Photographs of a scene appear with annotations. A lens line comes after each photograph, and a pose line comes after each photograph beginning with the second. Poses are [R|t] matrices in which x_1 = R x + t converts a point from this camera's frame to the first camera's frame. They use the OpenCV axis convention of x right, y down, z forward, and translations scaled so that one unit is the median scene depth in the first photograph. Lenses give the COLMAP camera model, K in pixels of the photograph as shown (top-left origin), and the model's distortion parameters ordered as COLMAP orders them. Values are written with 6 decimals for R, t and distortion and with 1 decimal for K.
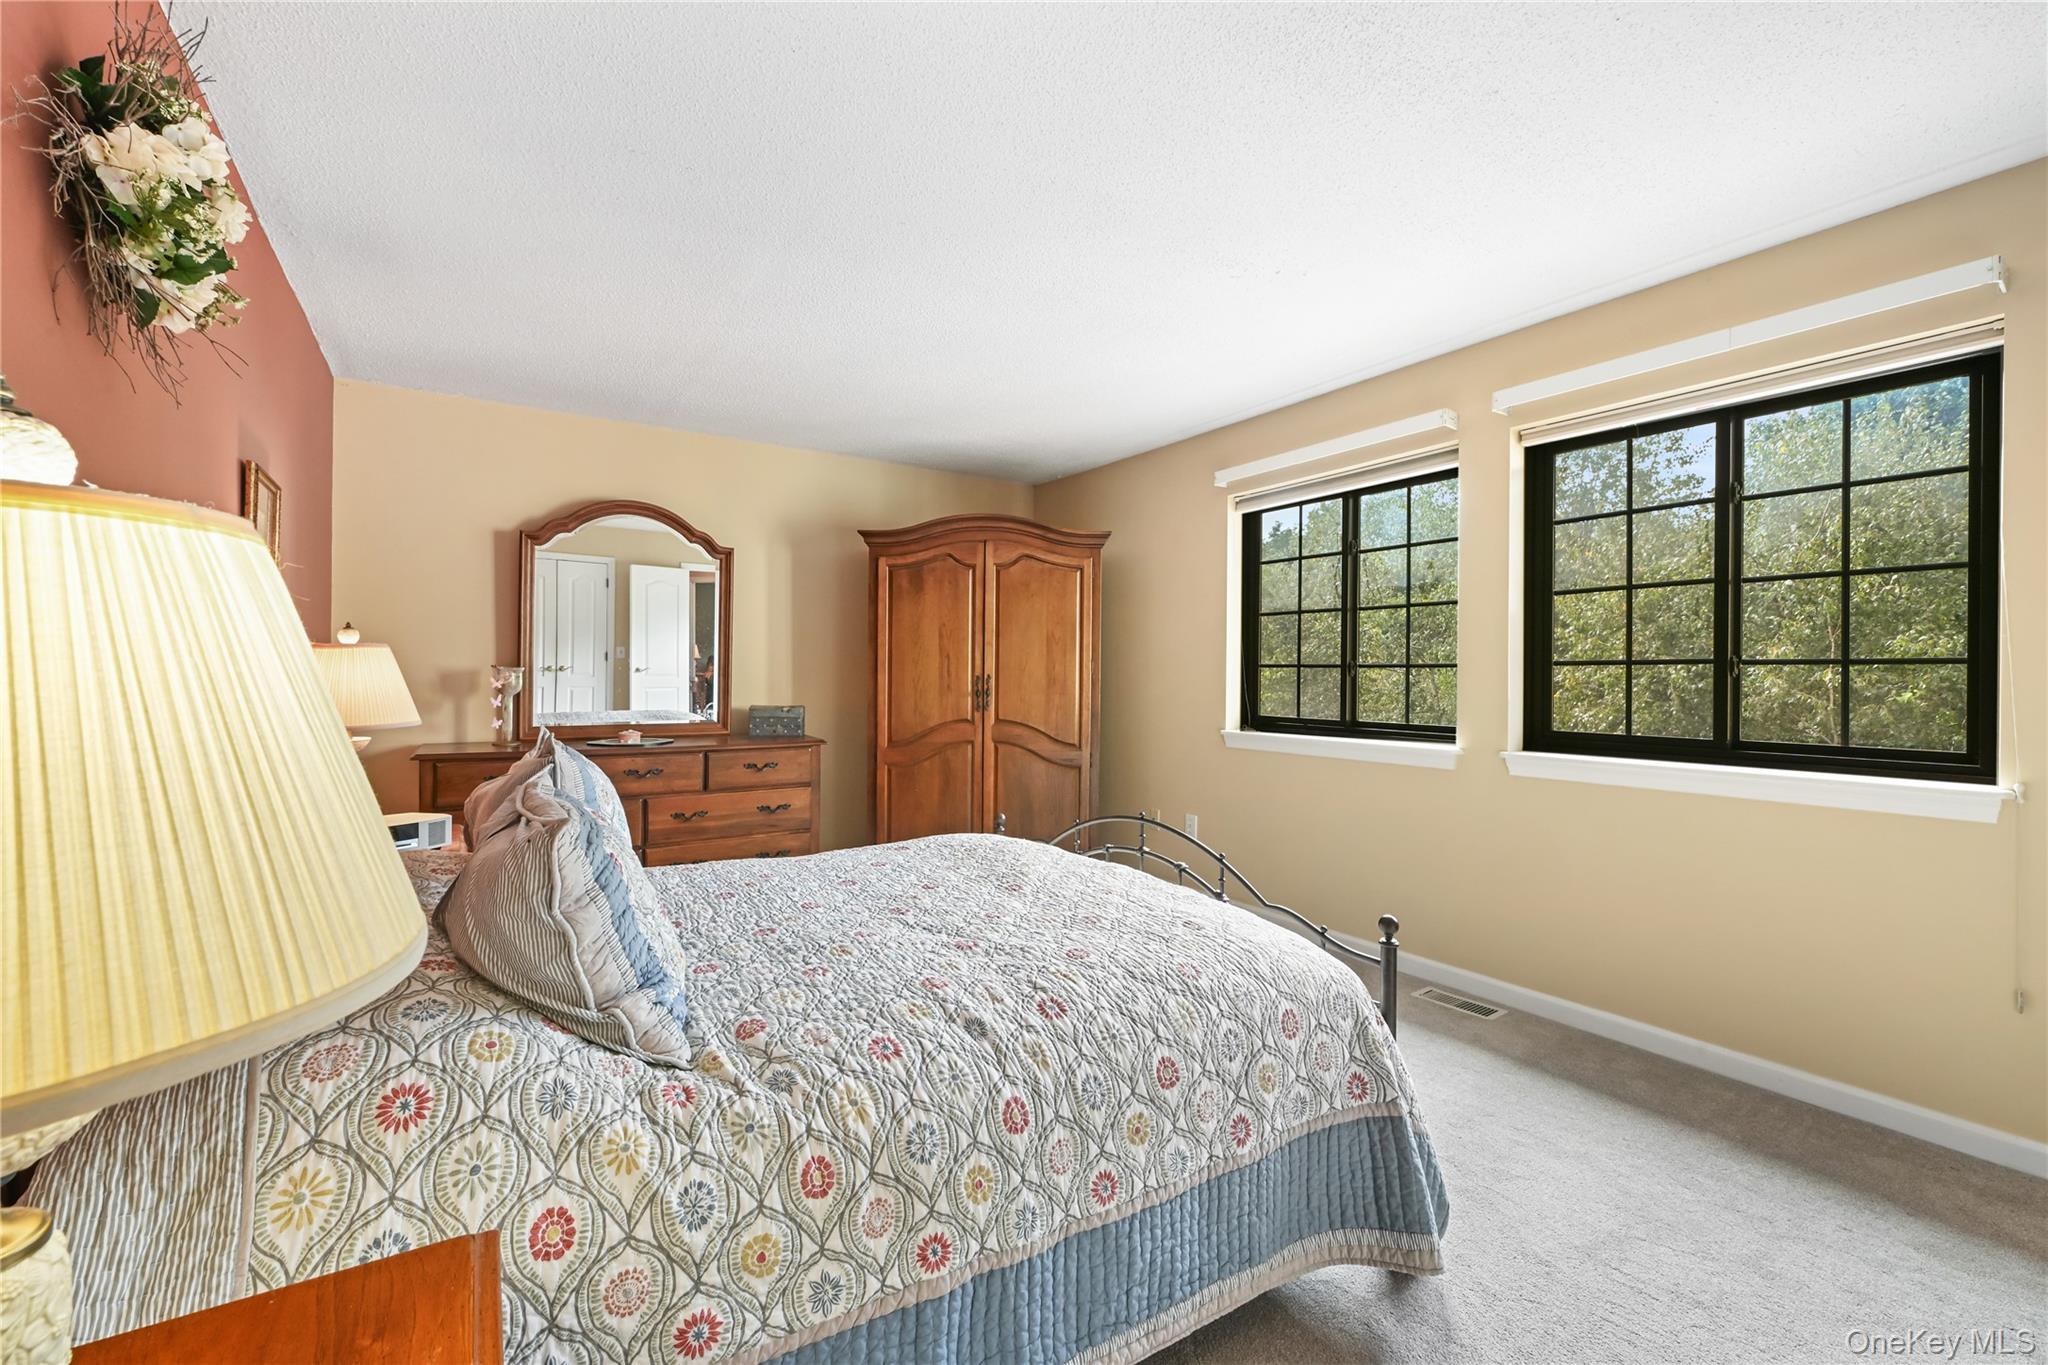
lens RADIAL K [[829.0, 0, 1013.4], [0, 829.0, 671.4], [0, 0, 1]] dist [-0.000574, 0.000015]
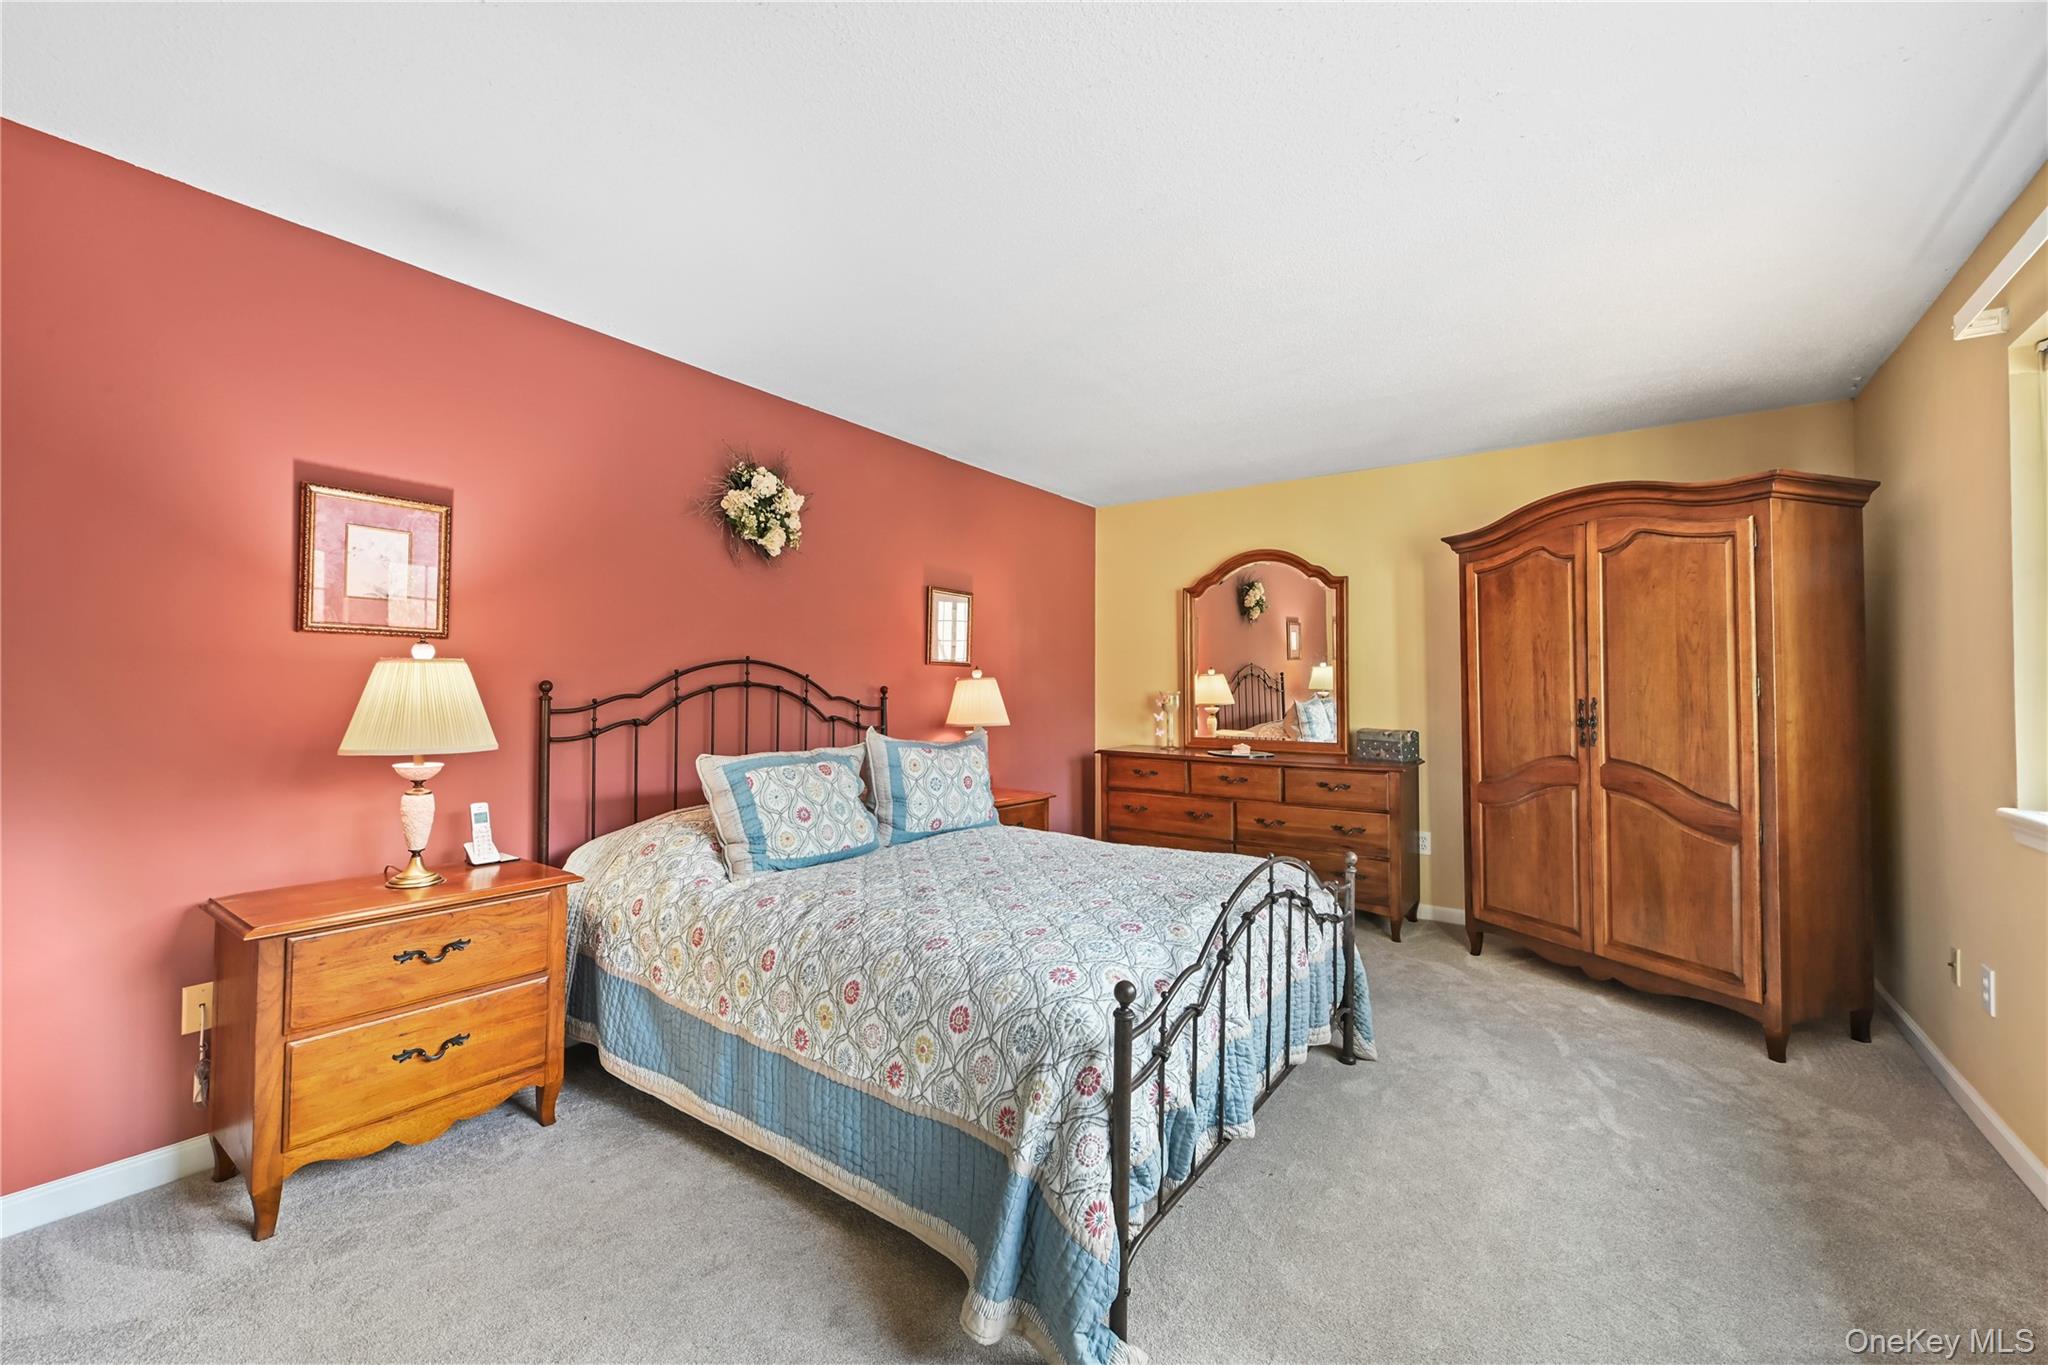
lens RADIAL K [[829.0, 0, 1013.4], [0, 829.0, 671.4], [0, 0, 1]] dist [-0.000574, 0.000015]
pose [[0.365343, -0.028480, -0.930437, 0.477600], [-0.001637, 0.999511, -0.031238, 0.004186], [0.930872, 0.012936, 0.365118, 0.234863]]
